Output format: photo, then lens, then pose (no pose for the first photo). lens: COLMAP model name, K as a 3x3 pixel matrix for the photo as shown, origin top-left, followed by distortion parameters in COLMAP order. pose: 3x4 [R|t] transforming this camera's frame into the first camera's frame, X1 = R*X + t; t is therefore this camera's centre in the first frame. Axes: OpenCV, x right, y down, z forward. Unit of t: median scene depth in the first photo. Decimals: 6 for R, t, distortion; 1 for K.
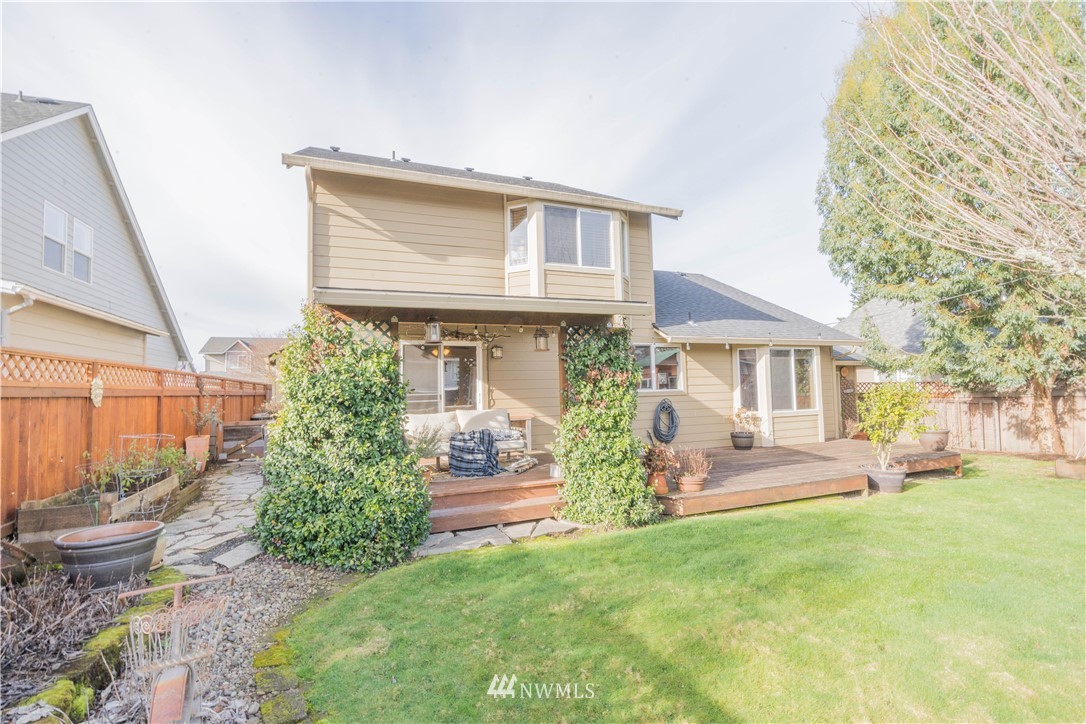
lens RADIAL K [[483.6, 0, 543.0], [0, 483.6, 362.0], [0, 0, 1]] dist [-0.011501, 0.000185]
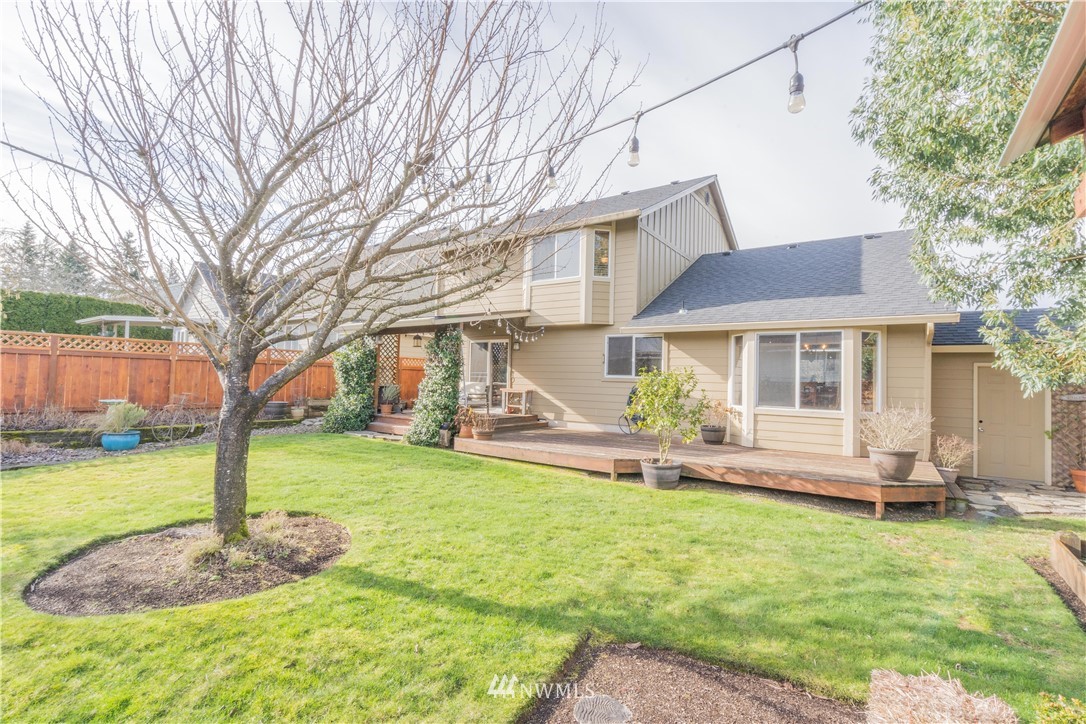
lens RADIAL K [[483.6, 0, 543.0], [0, 483.6, 362.0], [0, 0, 1]] dist [-0.011501, 0.000185]
pose [[0.530915, 0.005901, -0.847404, 1.013797], [0.003338, 0.999953, 0.009055, 0.013132], [0.847418, -0.007637, 0.530871, 0.219617]]
